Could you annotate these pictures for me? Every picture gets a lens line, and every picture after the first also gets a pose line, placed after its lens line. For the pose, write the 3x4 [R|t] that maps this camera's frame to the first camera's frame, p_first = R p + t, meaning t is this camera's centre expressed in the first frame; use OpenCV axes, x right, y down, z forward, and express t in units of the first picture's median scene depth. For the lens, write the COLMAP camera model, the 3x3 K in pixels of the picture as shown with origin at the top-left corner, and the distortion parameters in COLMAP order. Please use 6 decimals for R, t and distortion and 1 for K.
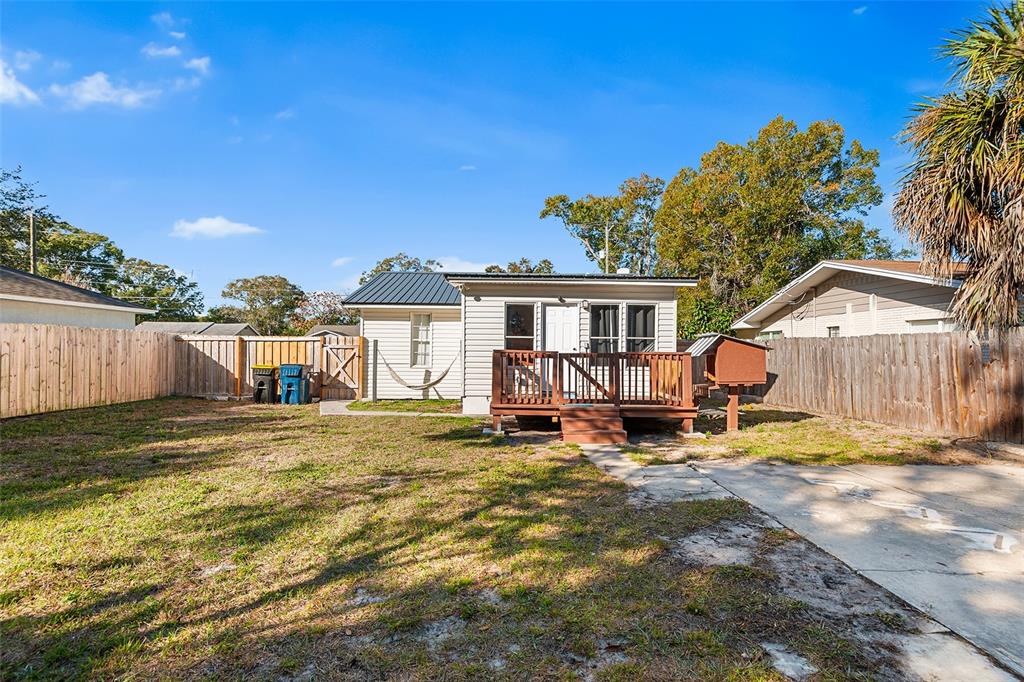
lens RADIAL K [[464.8, 0, 513.9], [0, 464.8, 350.9], [0, 0, 1]] dist [0.032930, -0.019745]
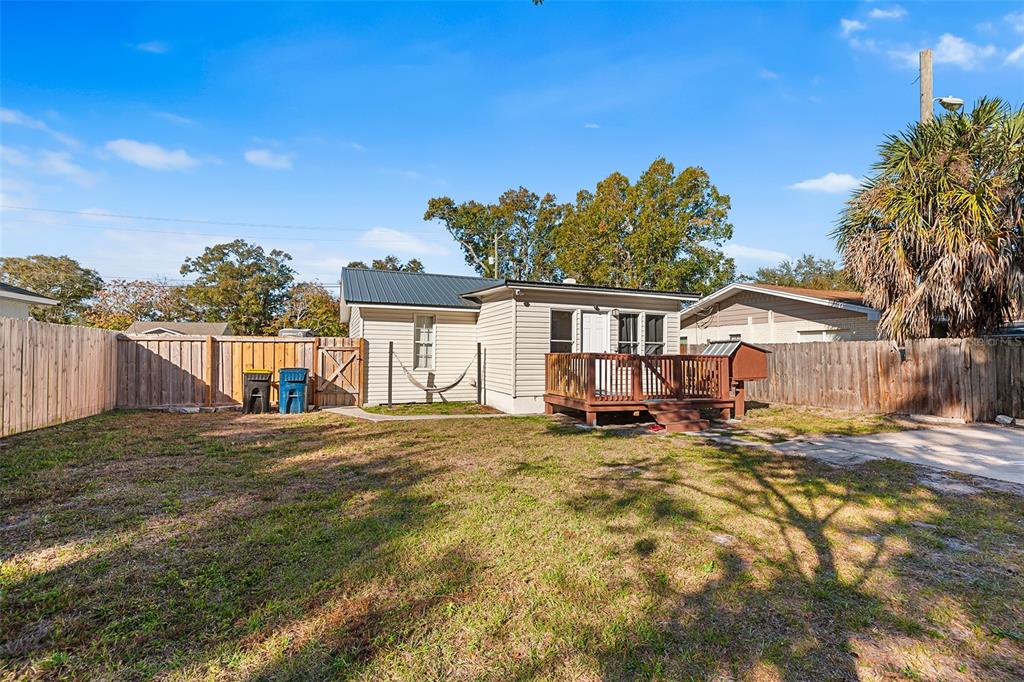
lens RADIAL K [[464.8, 0, 513.9], [0, 464.8, 350.9], [0, 0, 1]] dist [0.032930, -0.019745]
pose [[0.938198, 0.002496, 0.346091, -0.468103], [-0.001148, 0.999991, -0.004100, -0.001517], [-0.346098, 0.003449, 0.938192, 0.019491]]
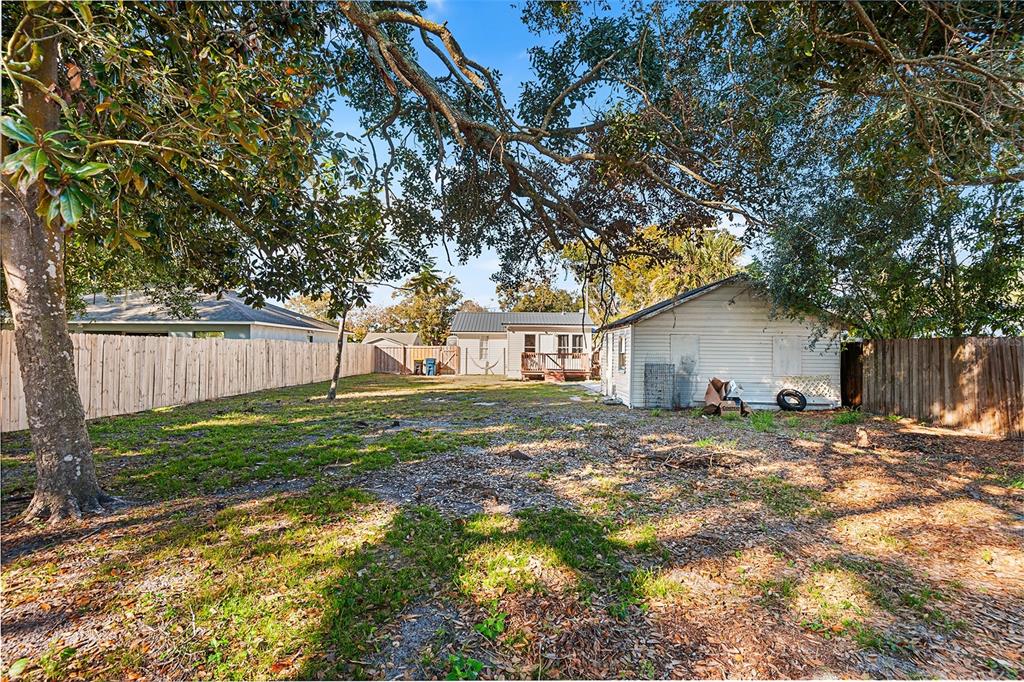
lens RADIAL K [[464.8, 0, 513.9], [0, 464.8, 350.9], [0, 0, 1]] dist [0.032930, -0.019745]
pose [[0.999985, 0.001970, -0.005014, -0.063216], [-0.001988, 0.999992, -0.003583, -0.000153], [0.005007, 0.003593, 0.999981, -1.546379]]
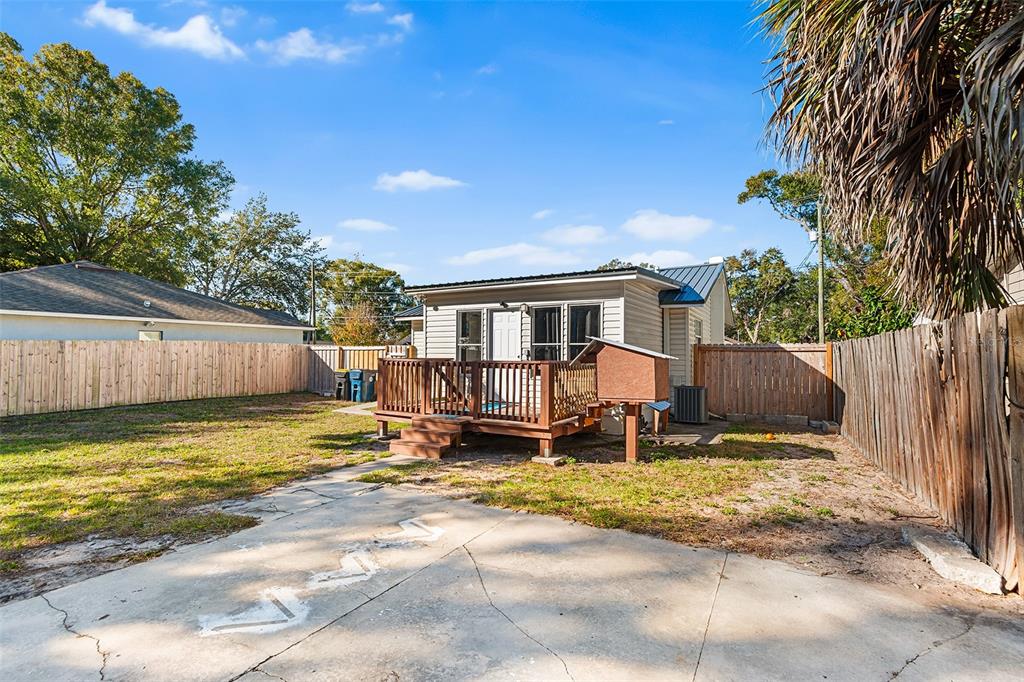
lens RADIAL K [[464.8, 0, 513.9], [0, 464.8, 350.9], [0, 0, 1]] dist [0.032930, -0.019745]
pose [[0.860891, -0.006629, -0.508747, 0.596623], [0.000705, 0.999930, -0.011838, -0.004569], [0.508789, 0.009832, 0.860835, 0.193958]]
